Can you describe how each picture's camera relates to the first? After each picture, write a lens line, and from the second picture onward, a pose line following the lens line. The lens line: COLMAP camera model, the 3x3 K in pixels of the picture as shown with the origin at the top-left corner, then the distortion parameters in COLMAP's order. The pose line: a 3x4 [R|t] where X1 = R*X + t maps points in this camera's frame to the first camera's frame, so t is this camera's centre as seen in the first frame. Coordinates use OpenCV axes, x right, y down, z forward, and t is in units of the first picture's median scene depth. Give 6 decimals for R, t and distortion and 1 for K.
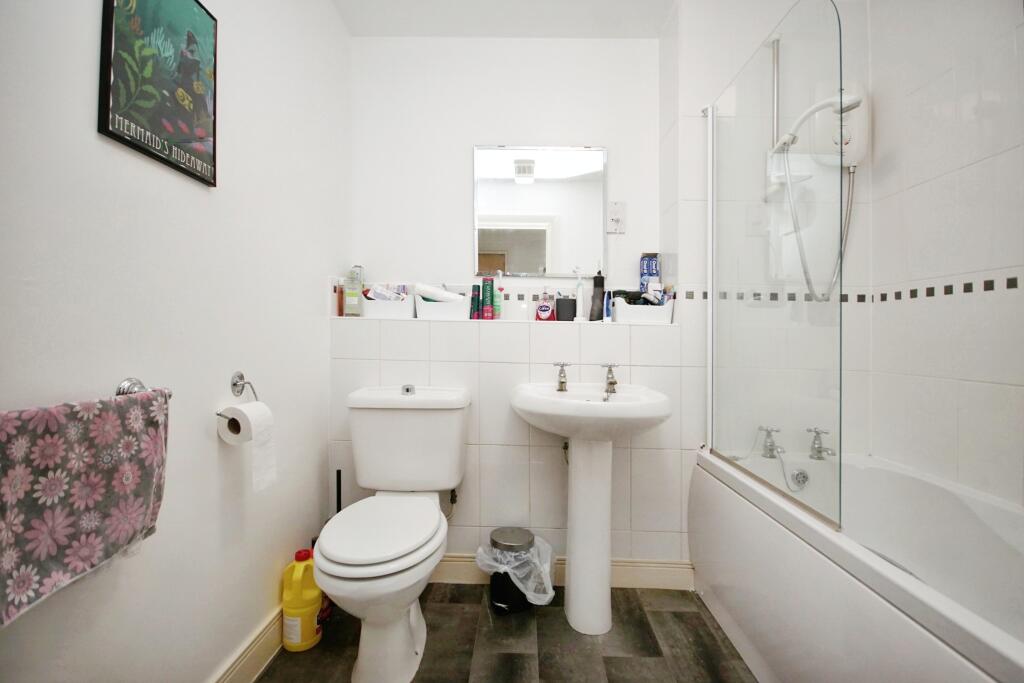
lens RADIAL K [[465.3, 0, 511.8], [0, 465.3, 347.6], [0, 0, 1]] dist [-0.004334, -0.000208]
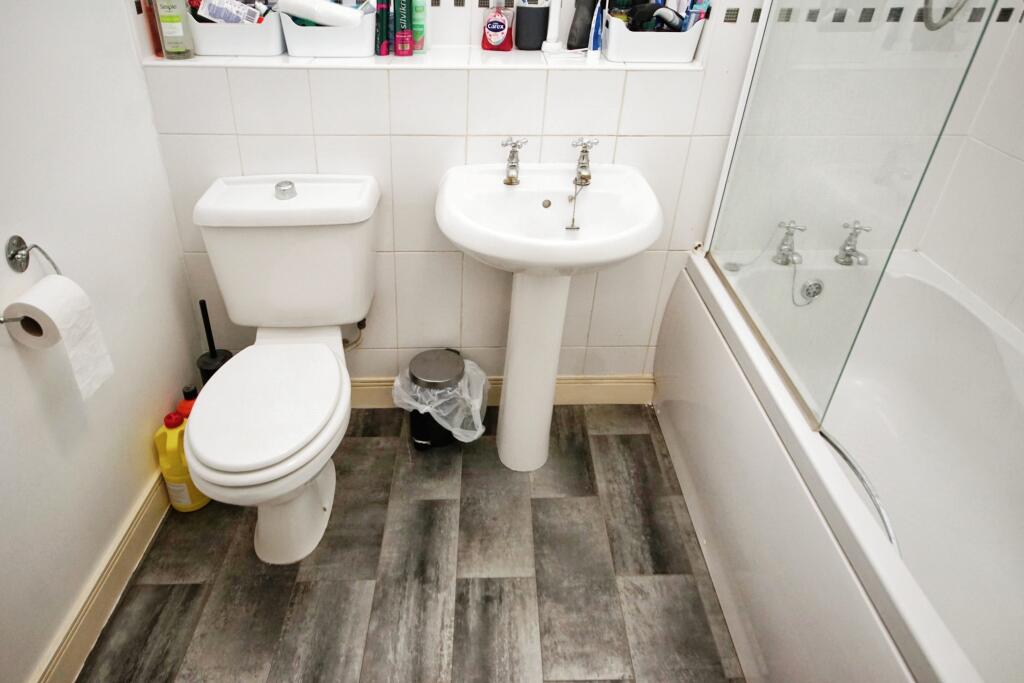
lens RADIAL K [[629.9, 0, 483.2], [0, 629.9, 341.4], [0, 0, 1]] dist [0.008005, 0.003968]
pose [[0.998699, 0.022695, 0.045659, 0.031446], [-0.043098, 0.854268, 0.518043, -0.210683], [-0.027248, -0.519337, 0.854135, 0.084583]]
